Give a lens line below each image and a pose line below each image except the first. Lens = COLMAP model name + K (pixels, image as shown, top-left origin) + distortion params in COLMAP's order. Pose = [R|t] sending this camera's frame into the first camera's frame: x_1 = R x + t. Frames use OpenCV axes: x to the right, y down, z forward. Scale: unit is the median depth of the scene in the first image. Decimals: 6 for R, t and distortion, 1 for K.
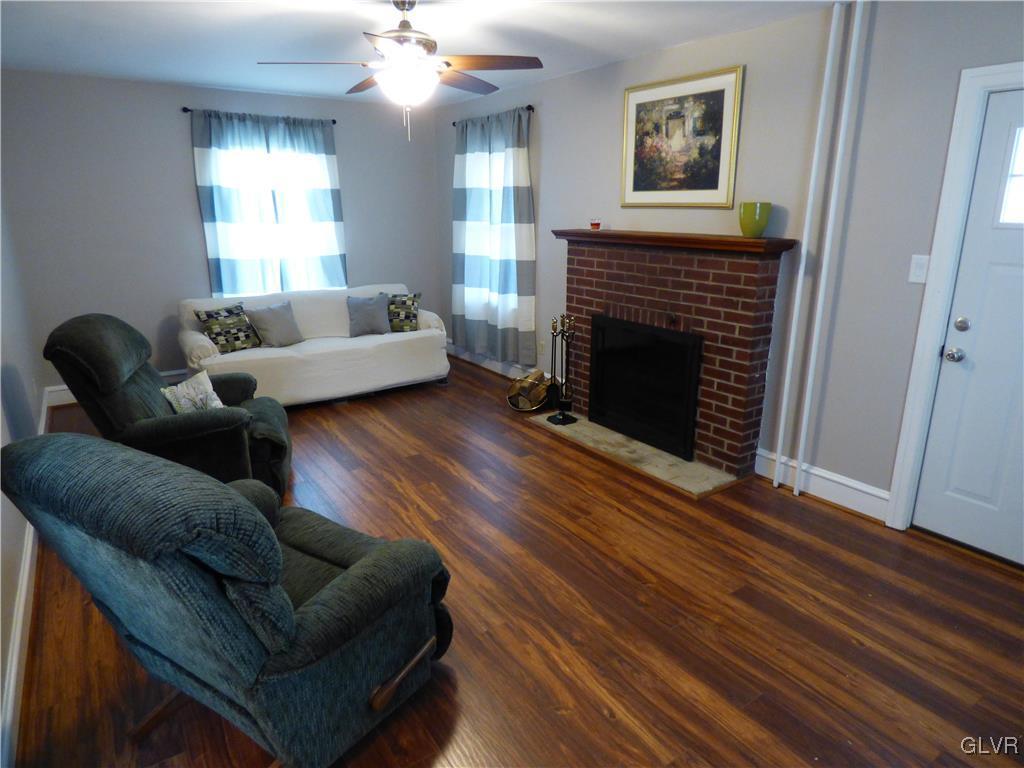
lens RADIAL K [[627.2, 0, 512.0], [0, 627.2, 384.0], [0, 0, 1]] dist [0.000425, -0.003579]
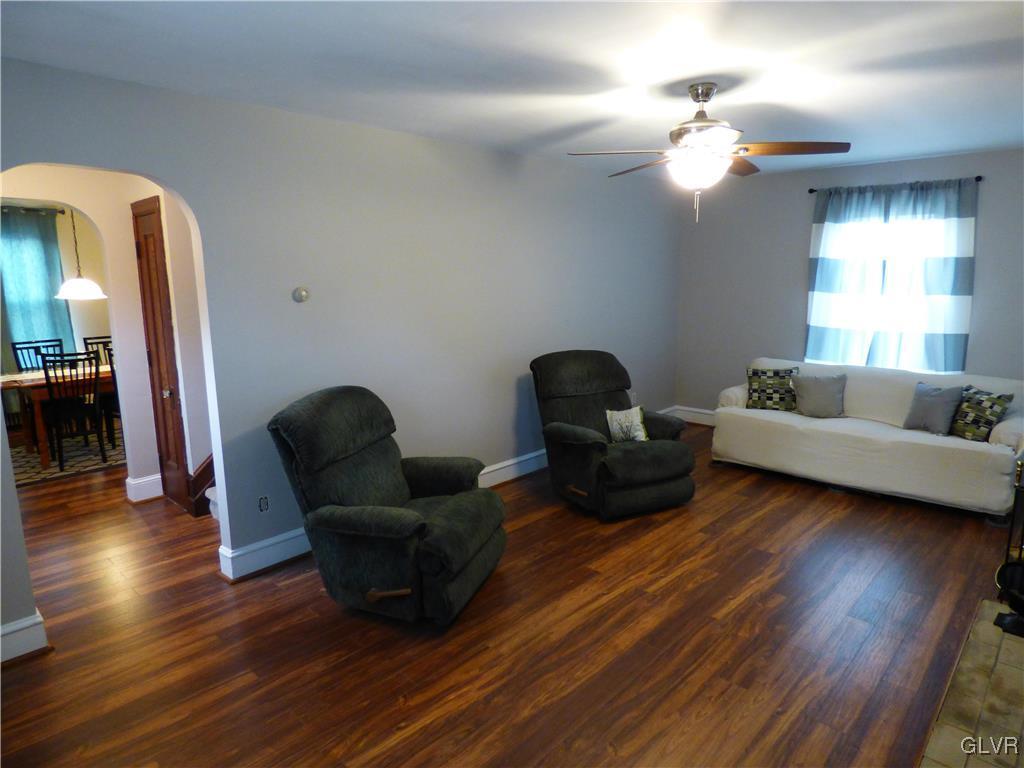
lens RADIAL K [[622.1, 0, 517.2], [0, 622.1, 386.7], [0, 0, 1]] dist [-0.007110, -0.002900]
pose [[0.217683, 0.177735, -0.959700, 0.474451], [-0.257170, 0.958978, 0.119269, -0.105058], [0.941529, 0.220843, 0.254461, 0.311000]]
